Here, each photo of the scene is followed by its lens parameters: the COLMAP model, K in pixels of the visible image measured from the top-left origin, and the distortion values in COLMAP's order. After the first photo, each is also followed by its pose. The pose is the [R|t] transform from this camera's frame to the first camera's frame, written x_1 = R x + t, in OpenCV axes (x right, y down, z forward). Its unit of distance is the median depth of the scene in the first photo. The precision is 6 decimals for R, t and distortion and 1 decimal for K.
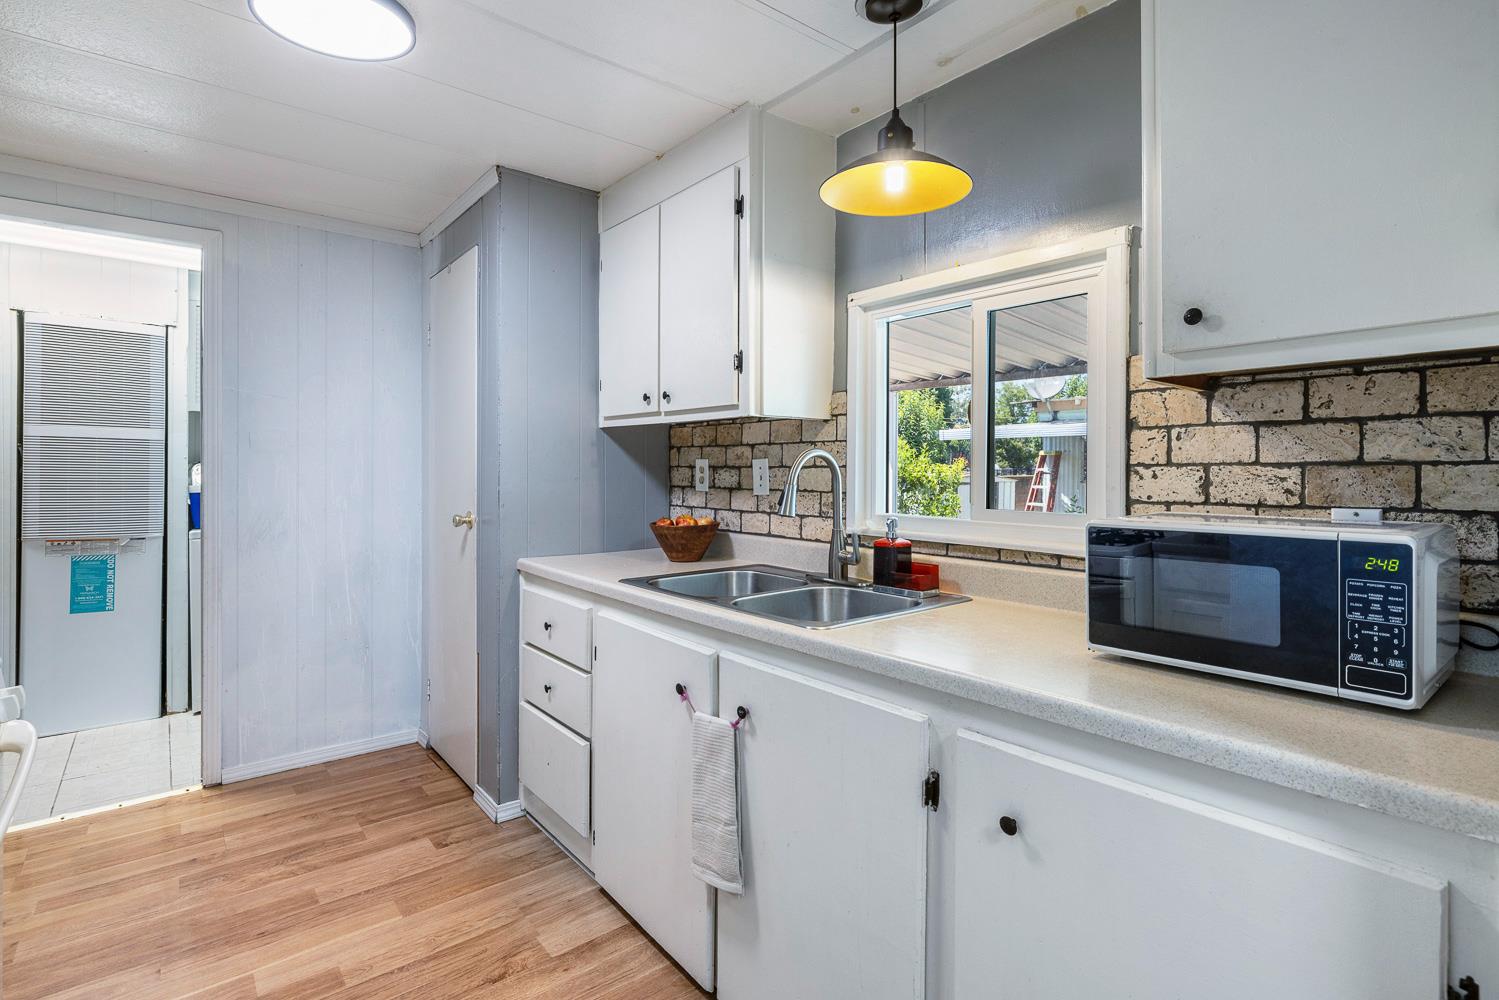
lens RADIAL K [[729.7, 0, 765.9], [0, 729.7, 475.9], [0, 0, 1]] dist [0.000450, -0.000185]
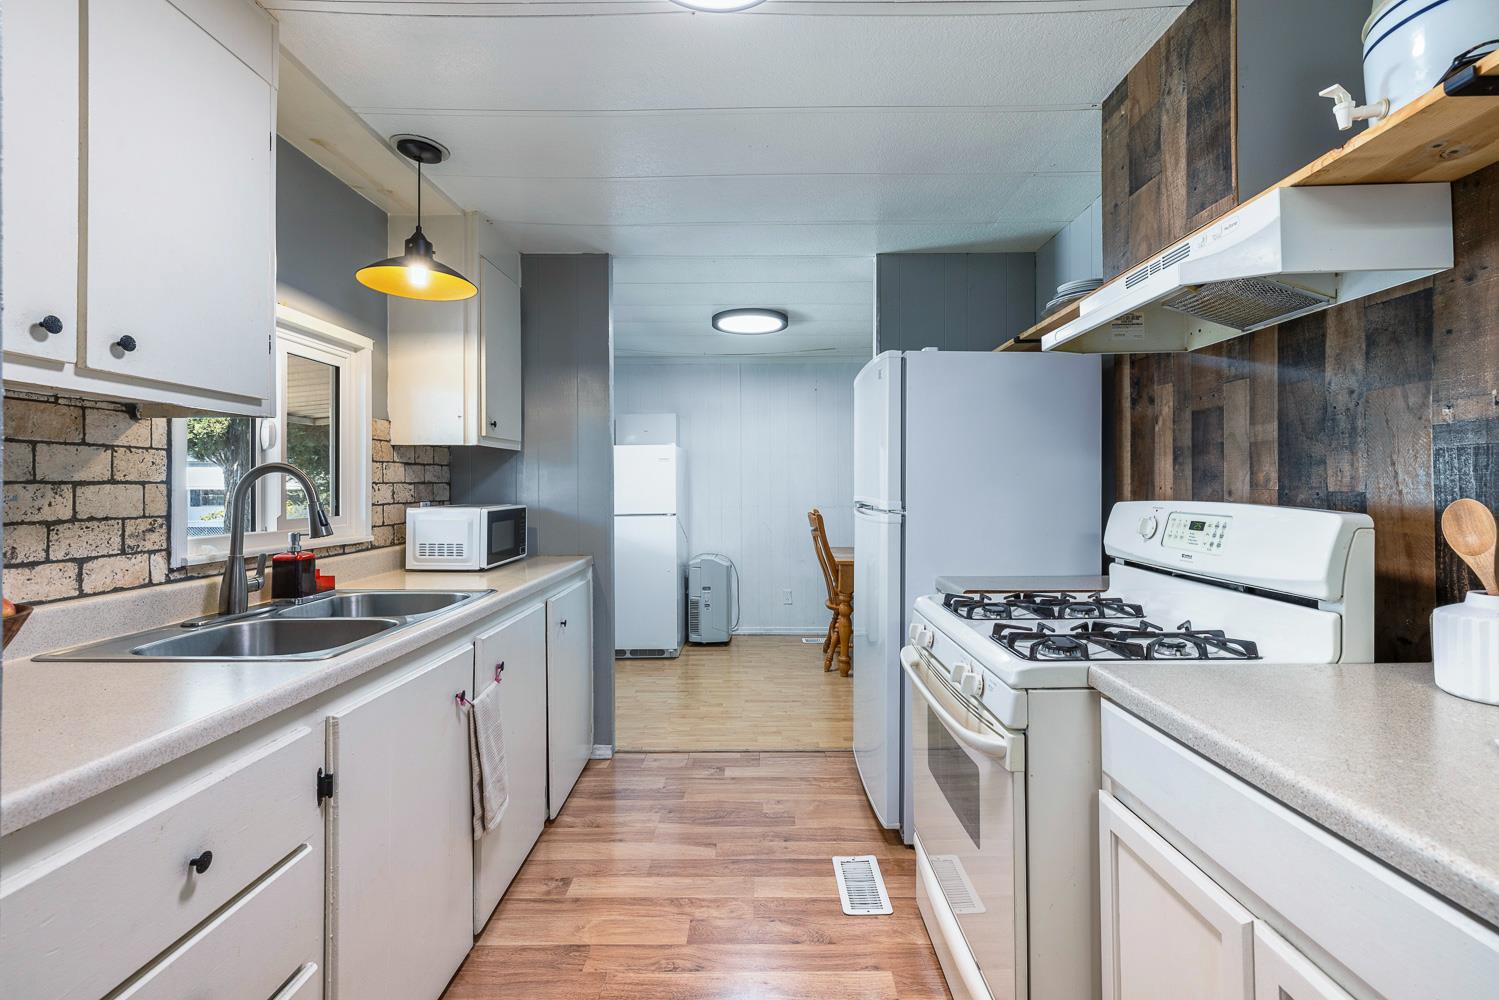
lens RADIAL K [[669.4, 0, 756.6], [0, 669.4, 480.2], [0, 0, 1]] dist [0.002118, 0.000487]
pose [[-0.758939, 0.003296, 0.651154, -0.794228], [0.004676, 0.999989, 0.000389, -0.012057], [-0.651145, 0.003340, -0.758946, 1.080012]]
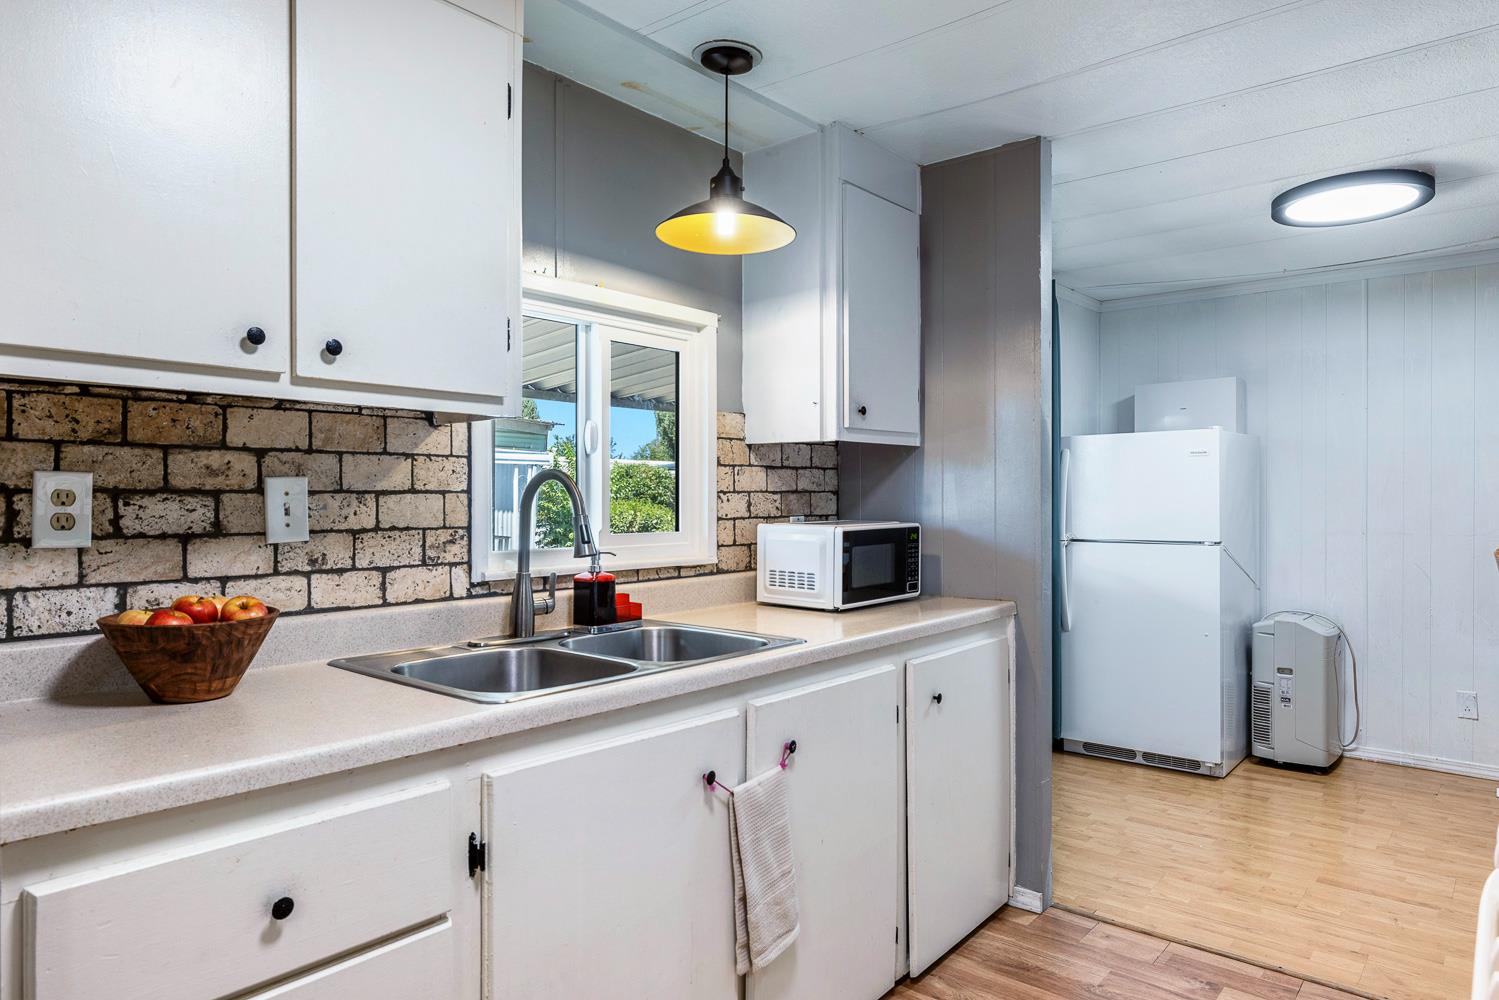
lens RADIAL K [[930.1, 0, 753.1], [0, 930.1, 504.7], [0, 0, 1]] dist [-0.003380, 0.001421]
pose [[-0.173768, -0.014312, 0.984683, -0.821527], [0.006229, 0.999858, 0.015631, -0.012023], [-0.984767, 0.008849, -0.173654, 0.838350]]
